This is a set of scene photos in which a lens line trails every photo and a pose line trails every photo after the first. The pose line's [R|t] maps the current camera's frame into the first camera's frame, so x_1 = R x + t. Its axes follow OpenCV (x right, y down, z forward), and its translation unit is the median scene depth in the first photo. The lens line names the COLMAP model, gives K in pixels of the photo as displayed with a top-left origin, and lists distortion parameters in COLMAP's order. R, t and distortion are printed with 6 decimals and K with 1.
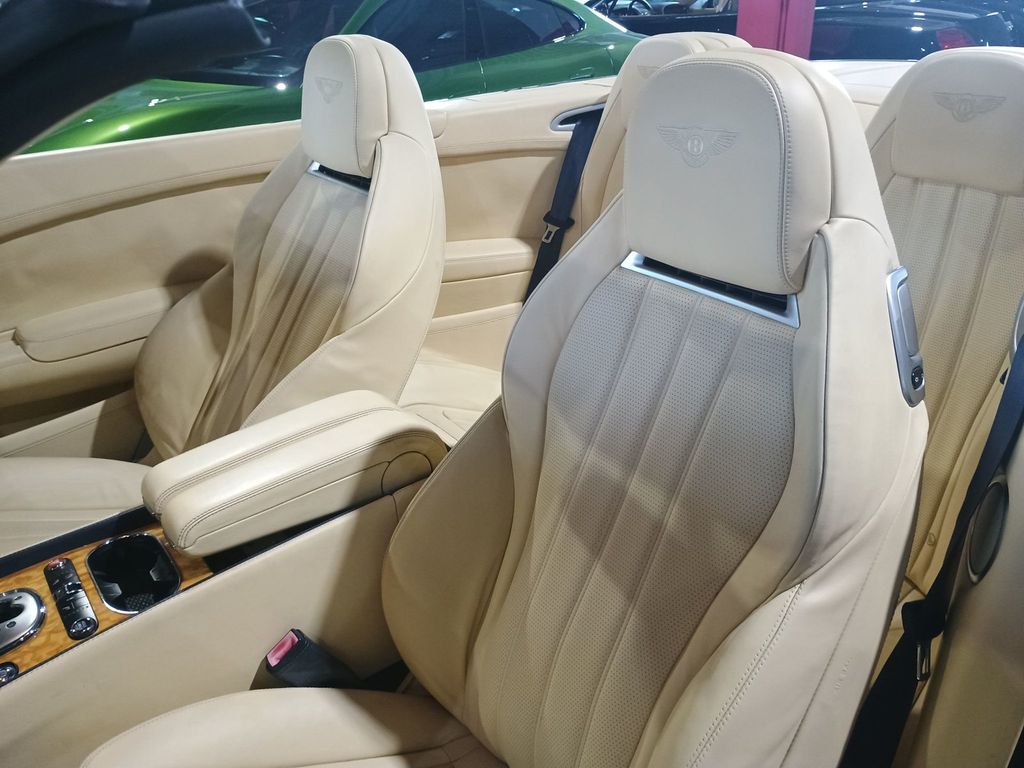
lens RADIAL K [[886.8, 0, 515.4], [0, 886.8, 379.5], [0, 0, 1]] dist [0.055023, -0.069611]
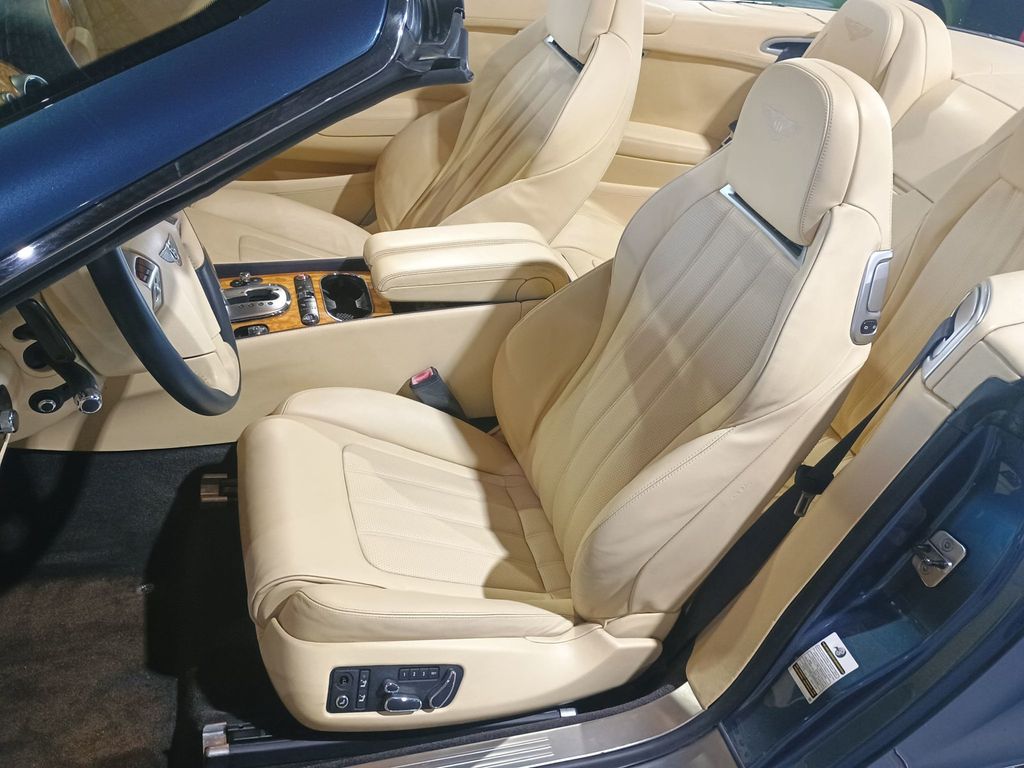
lens RADIAL K [[890.5, 0, 512.0], [0, 890.5, 384.0], [0, 0, 1]] dist [0.053048, -0.062924]
pose [[0.929183, 0.324175, -0.177567, 0.148796], [-0.288765, 0.936546, 0.198739, -0.028088], [0.230726, -0.133390, 0.963832, -0.408334]]
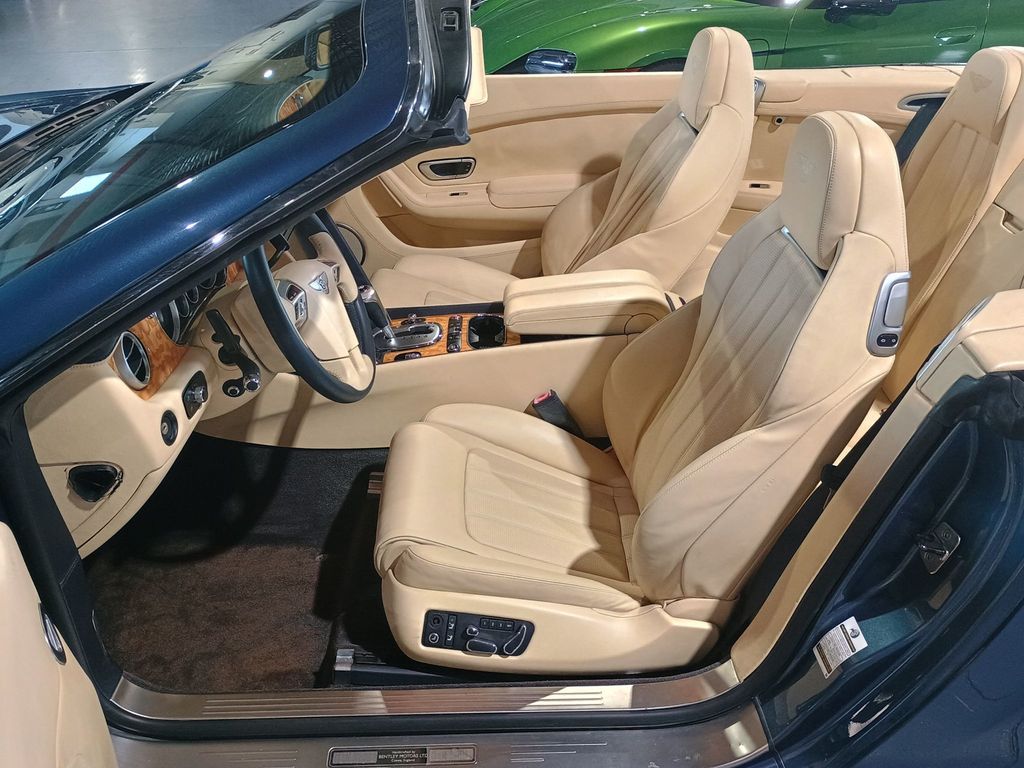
lens RADIAL K [[885.7, 0, 506.9], [0, 885.7, 385.9], [0, 0, 1]] dist [0.059603, -0.070607]
pose [[0.823385, 0.318146, -0.469916, 0.499485], [-0.252936, 0.947014, 0.197961, -0.052420], [0.507997, -0.044140, 0.860227, -0.553325]]
